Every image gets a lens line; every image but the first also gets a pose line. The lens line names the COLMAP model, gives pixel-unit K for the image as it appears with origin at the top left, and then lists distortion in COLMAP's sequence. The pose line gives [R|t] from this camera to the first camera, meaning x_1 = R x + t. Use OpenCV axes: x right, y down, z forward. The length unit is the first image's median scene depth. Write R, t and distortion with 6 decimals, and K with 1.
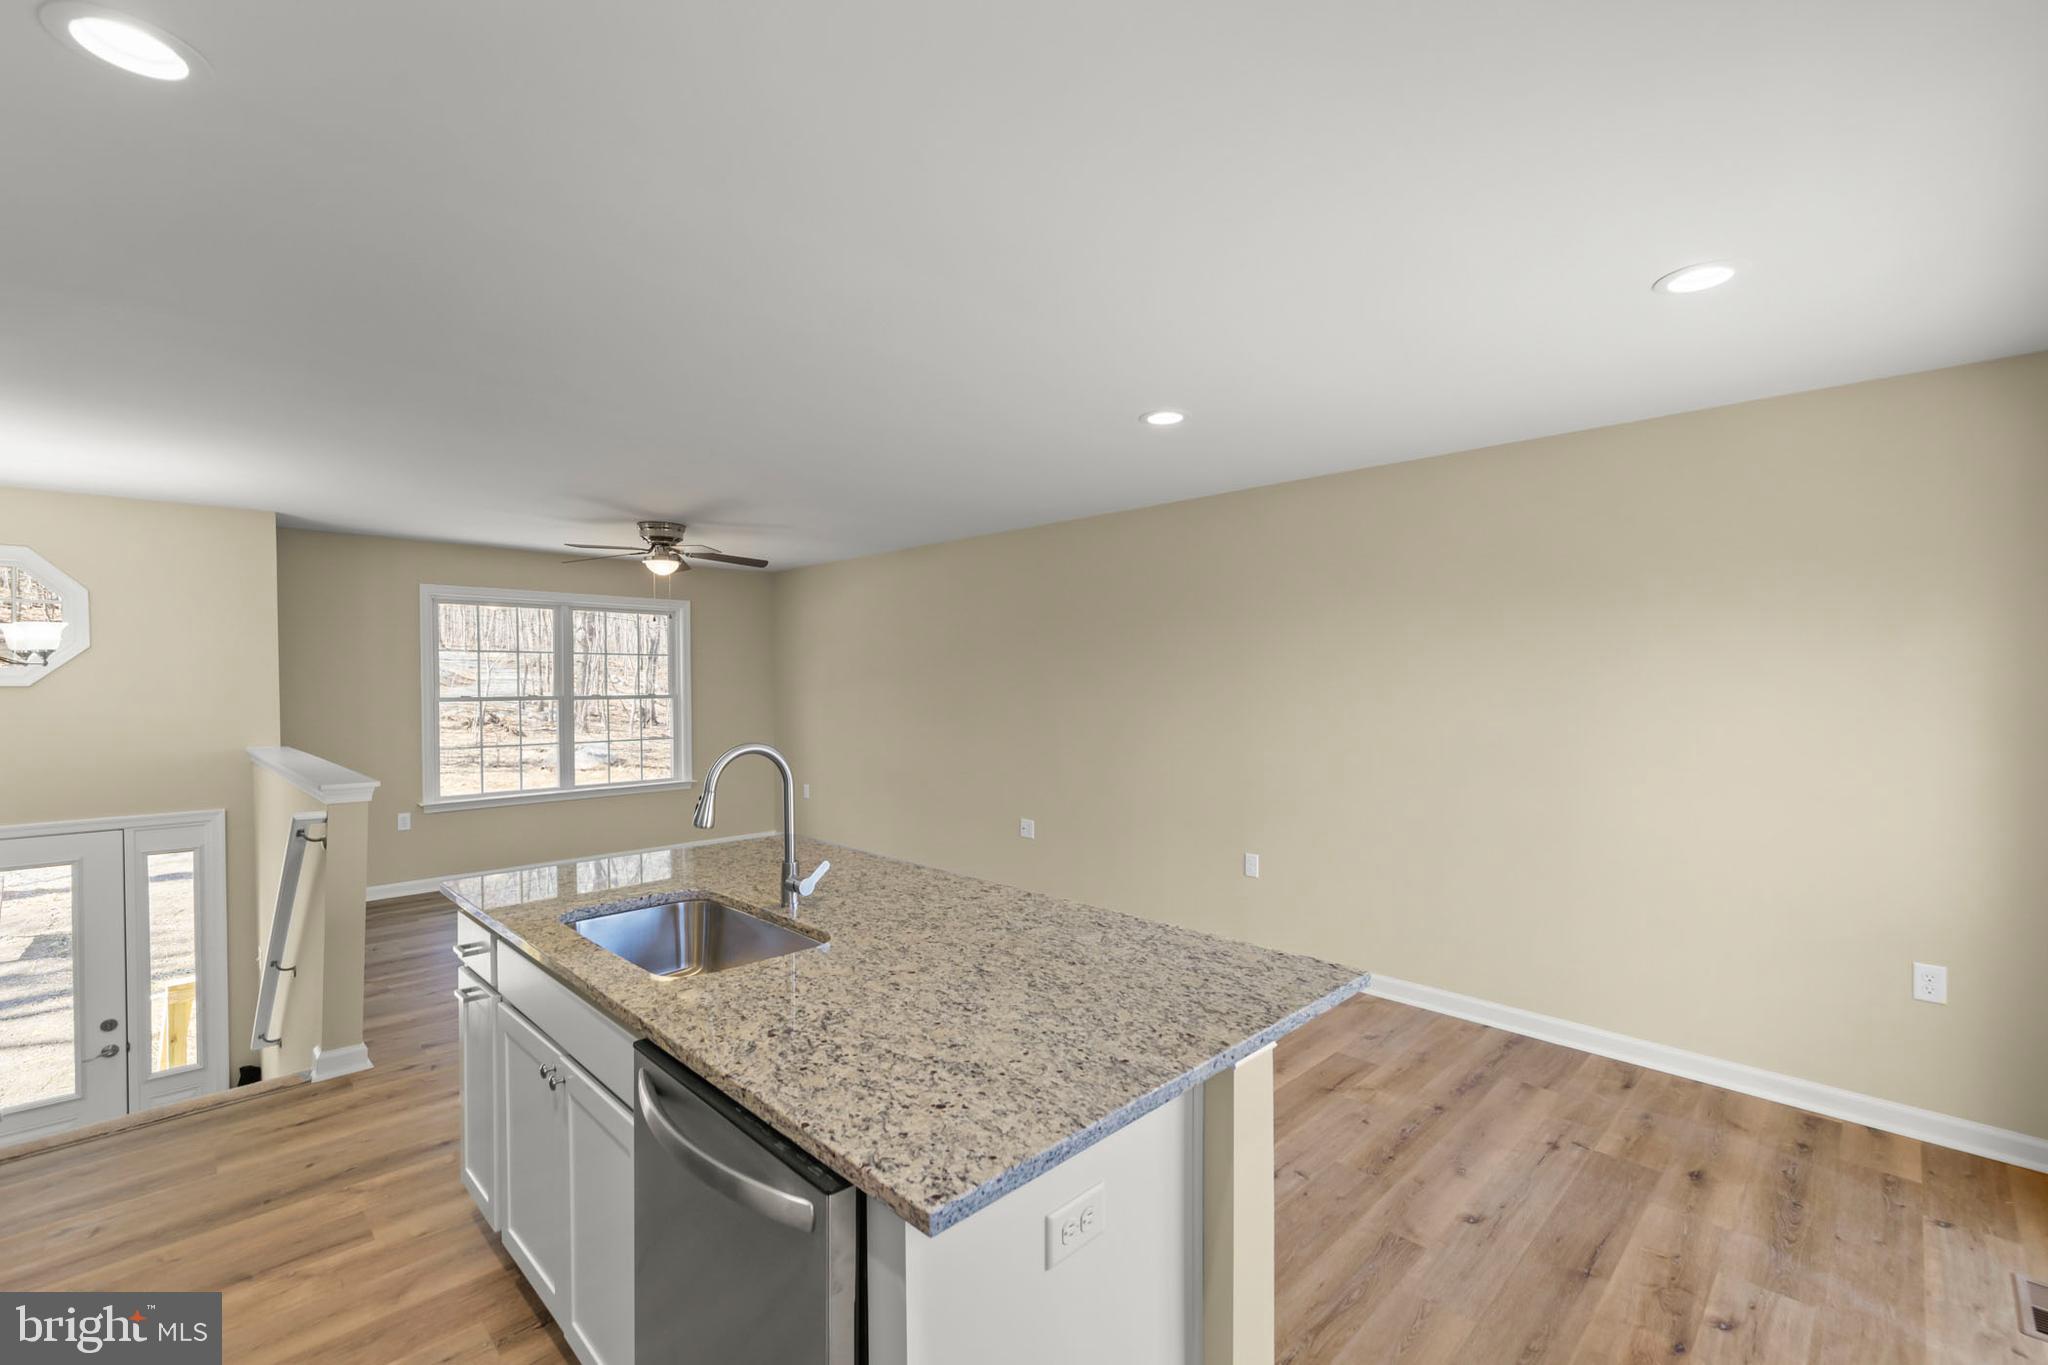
lens RADIAL K [[889.1, 0, 1026.8], [0, 889.1, 687.2], [0, 0, 1]] dist [-0.001120, 0.000260]
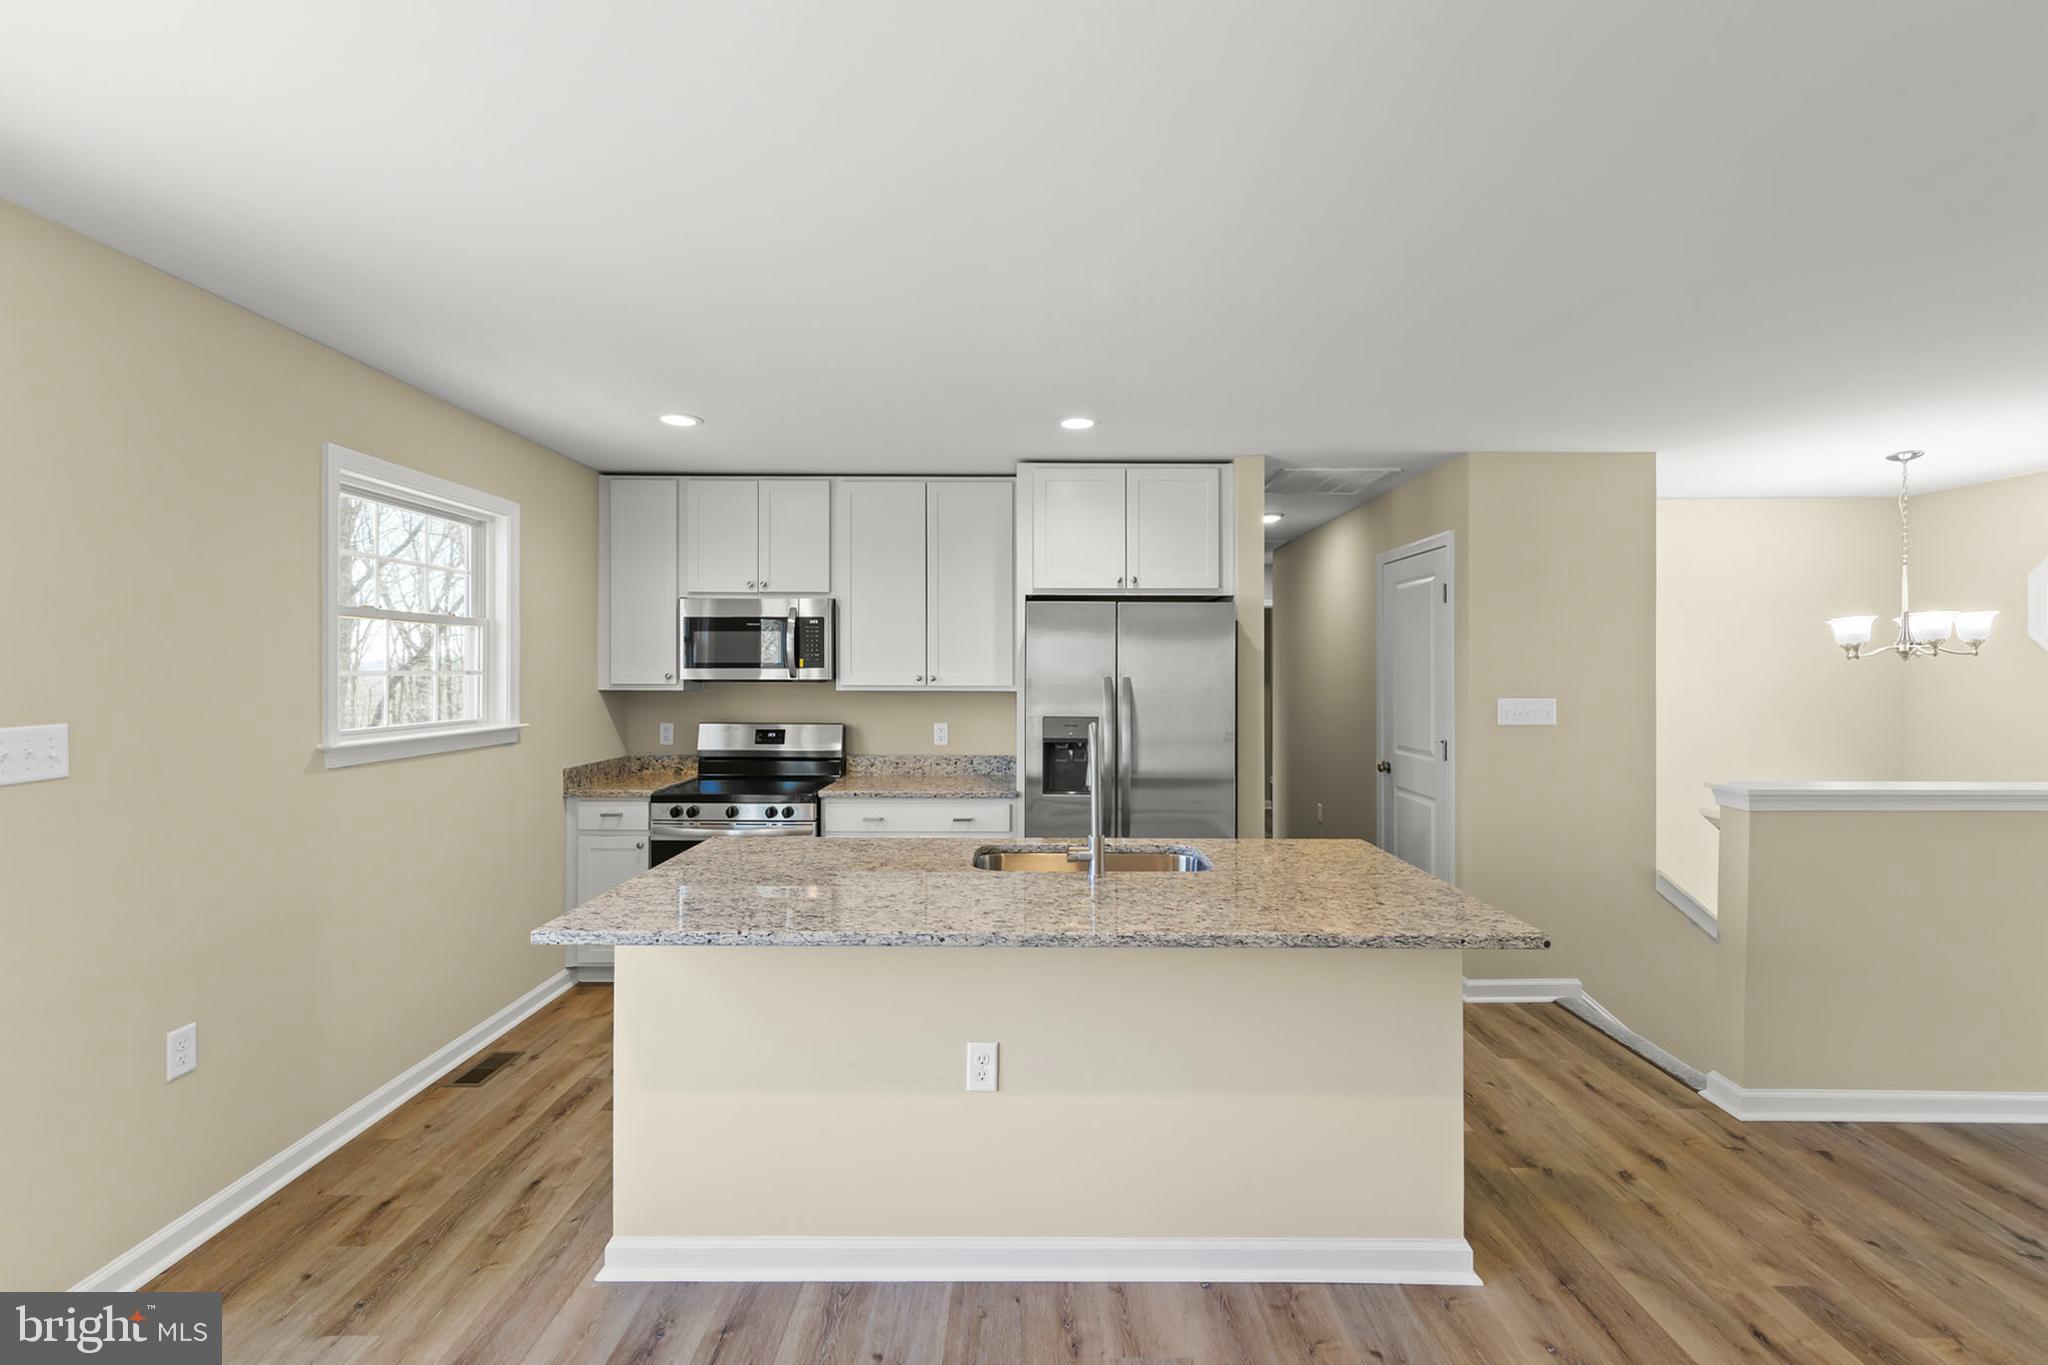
lens RADIAL K [[903.2, 0, 1037.5], [0, 903.2, 670.8], [0, 0, 1]] dist [0.006748, -0.000097]
pose [[-0.706330, 0.000896, -0.707883, 0.207928], [-0.005603, 0.999961, 0.006857, -0.006212], [0.707861, 0.008810, -0.706297, 0.628966]]
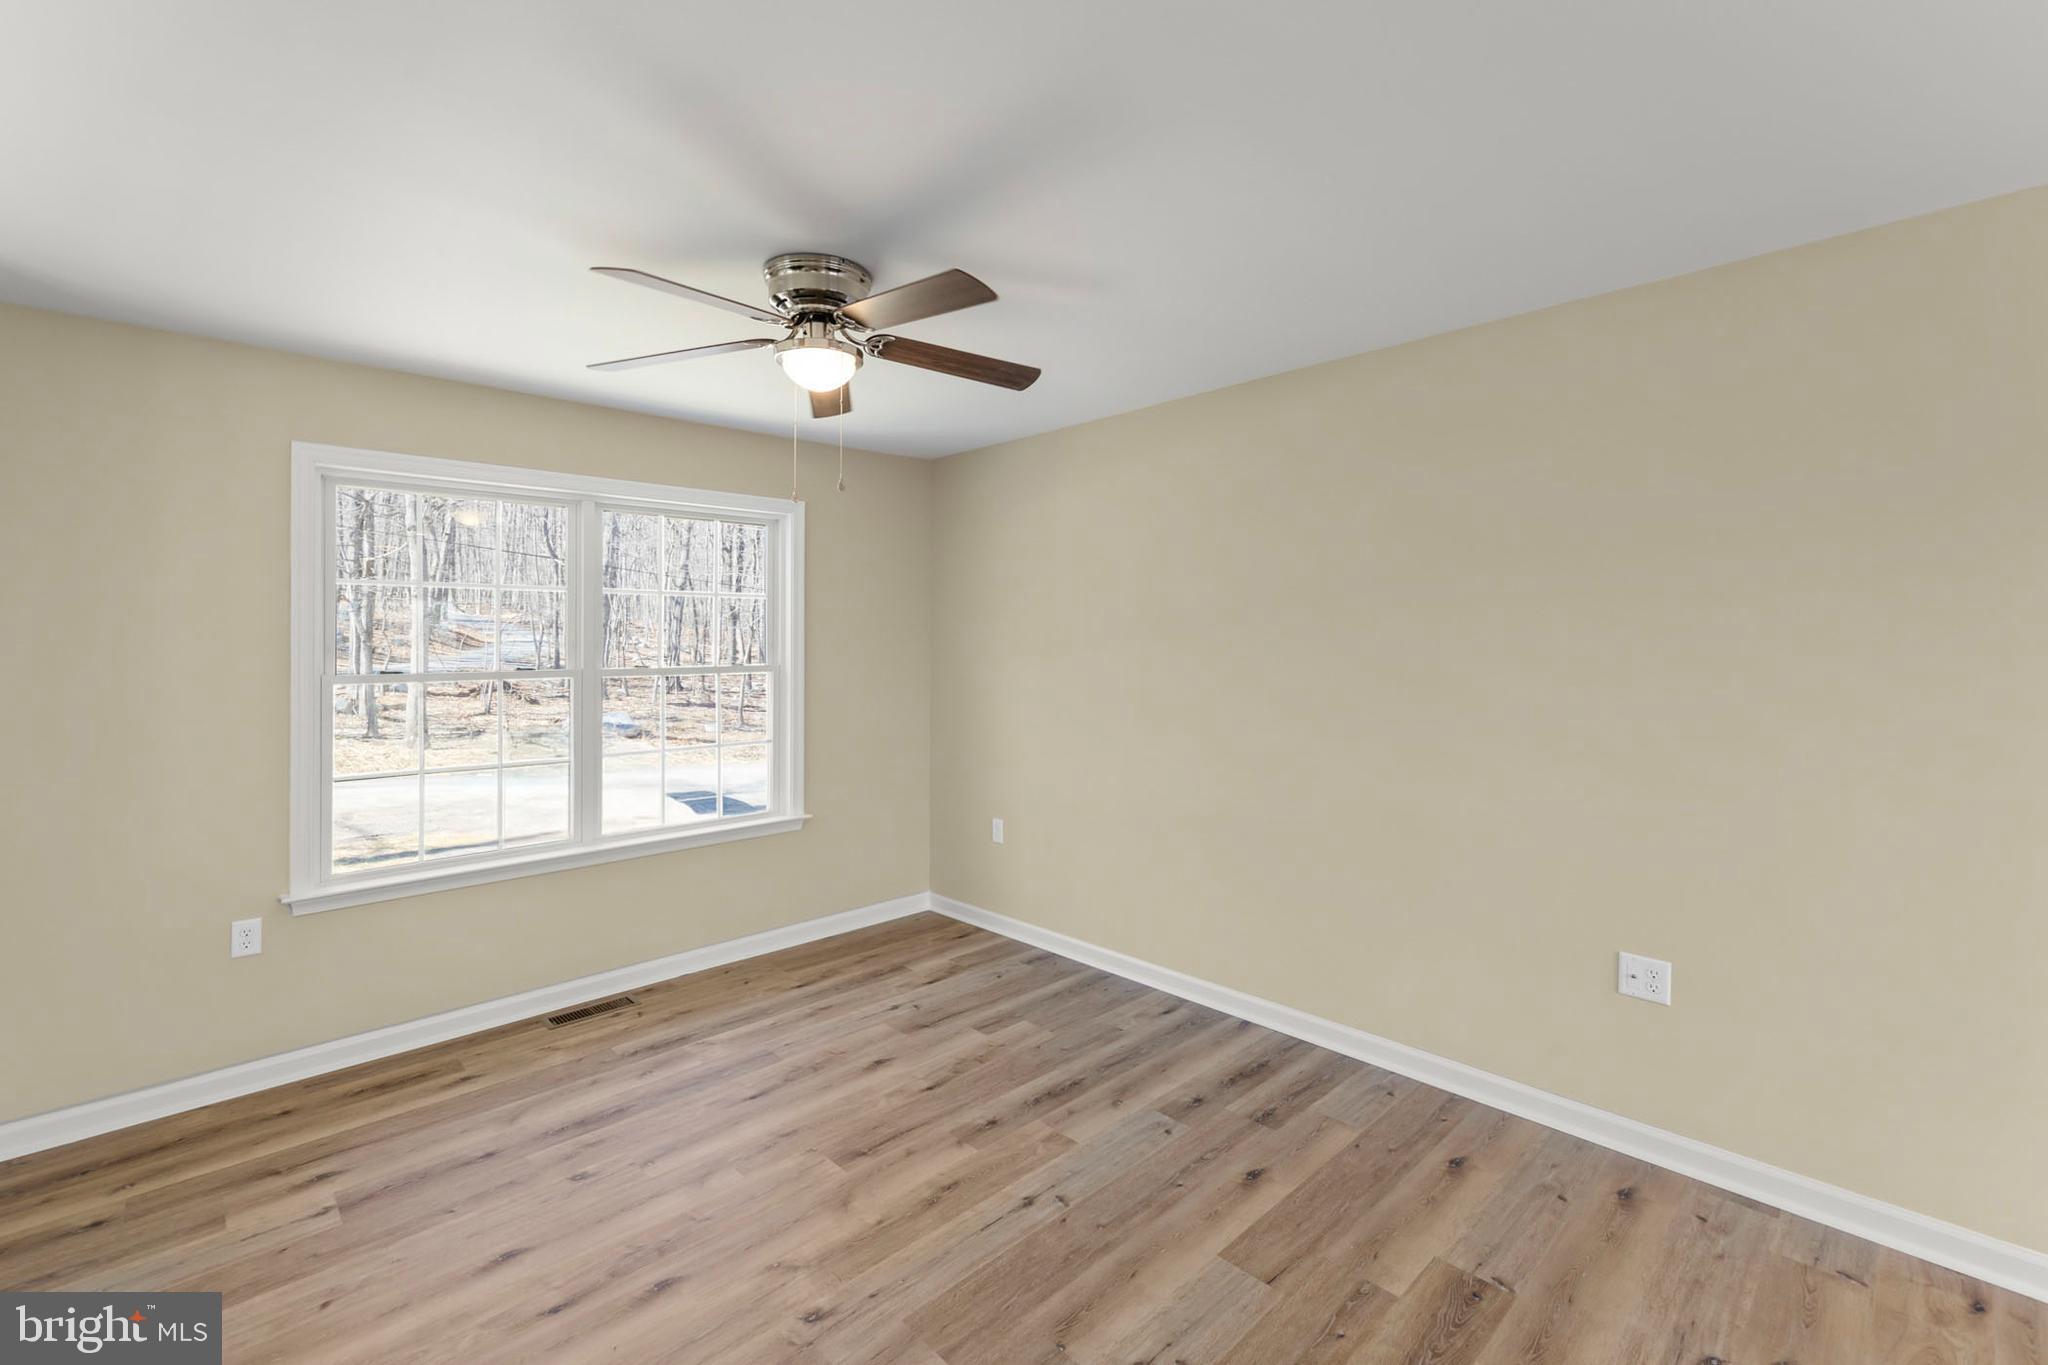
lens RADIAL K [[889.8, 0, 1033.9], [0, 889.8, 636.4], [0, 0, 1]] dist [-0.011744, -0.000265]
pose [[0.999950, 0.002267, -0.009744, -0.279837], [-0.002424, 0.999868, -0.016058, -0.001453], [0.009707, 0.016081, 0.999824, 0.535088]]
